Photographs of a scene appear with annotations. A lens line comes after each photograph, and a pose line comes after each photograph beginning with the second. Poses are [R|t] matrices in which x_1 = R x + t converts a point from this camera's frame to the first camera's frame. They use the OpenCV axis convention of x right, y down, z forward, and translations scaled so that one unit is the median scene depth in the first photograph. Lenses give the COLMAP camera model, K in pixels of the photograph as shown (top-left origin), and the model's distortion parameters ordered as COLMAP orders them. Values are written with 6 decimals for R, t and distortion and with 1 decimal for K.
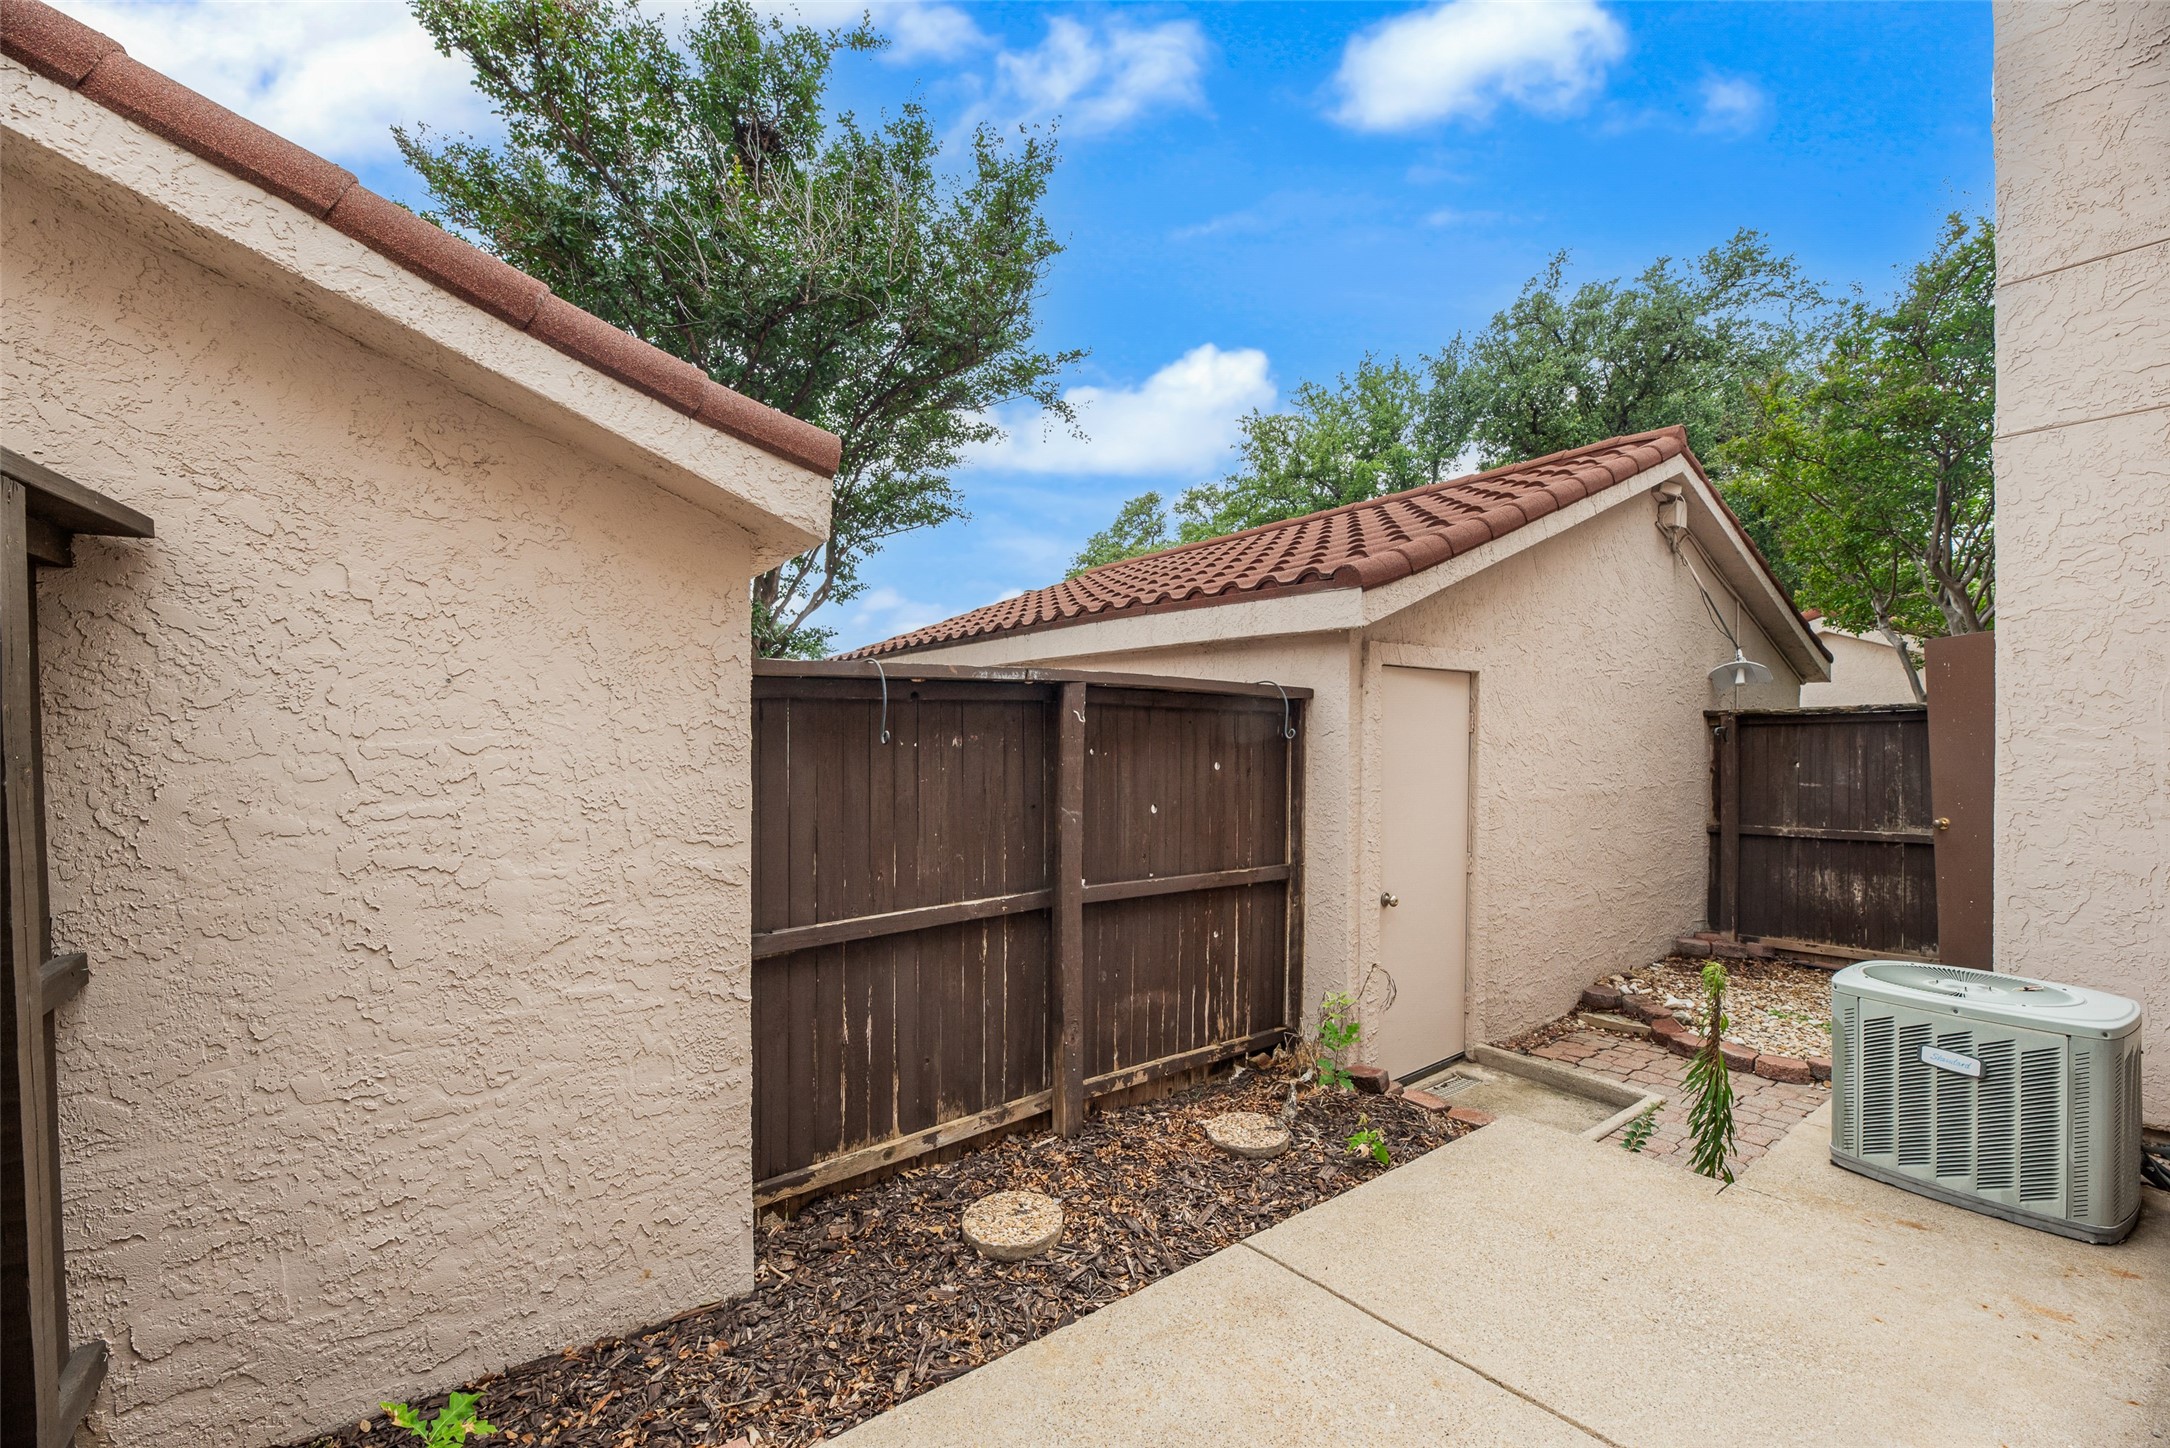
lens RADIAL K [[882.5, 0, 1088.8], [0, 882.5, 722.9], [0, 0, 1]] dist [-0.000041, 0.000372]
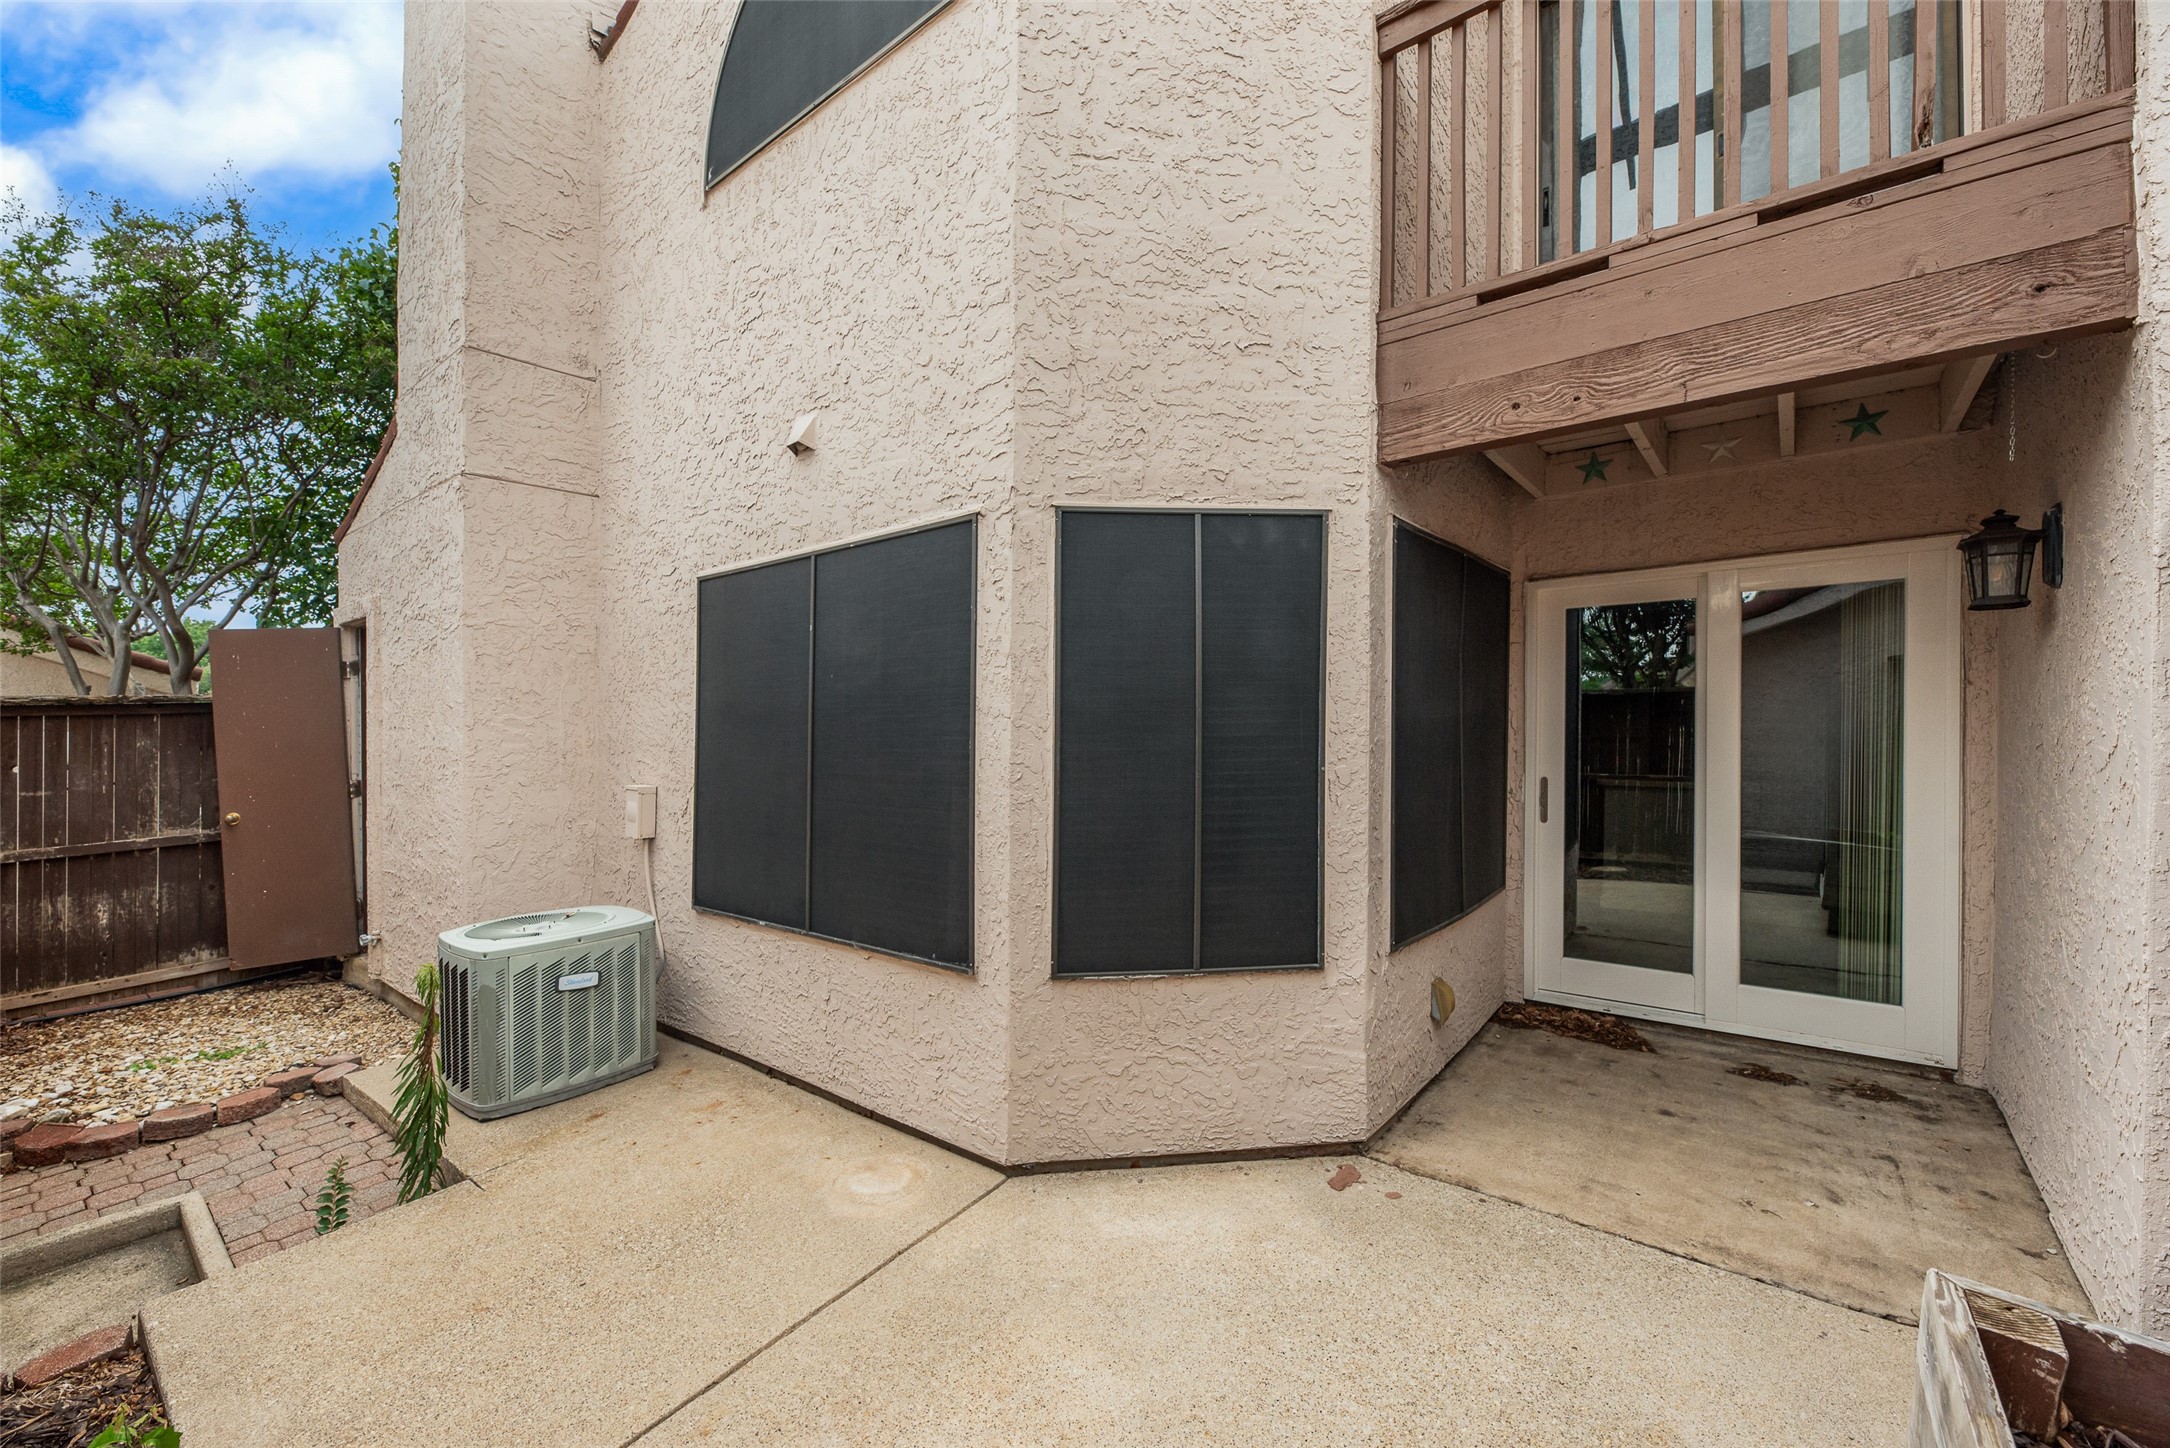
lens RADIAL K [[881.0, 0, 1087.8], [0, 881.0, 730.6], [0, 0, 1]] dist [0.000709, -0.000033]
pose [[-0.253457, -0.005473, 0.967331, -0.343538], [0.000914, 0.999982, 0.005898, 0.017422], [-0.967346, 0.002379, -0.253448, 0.512956]]
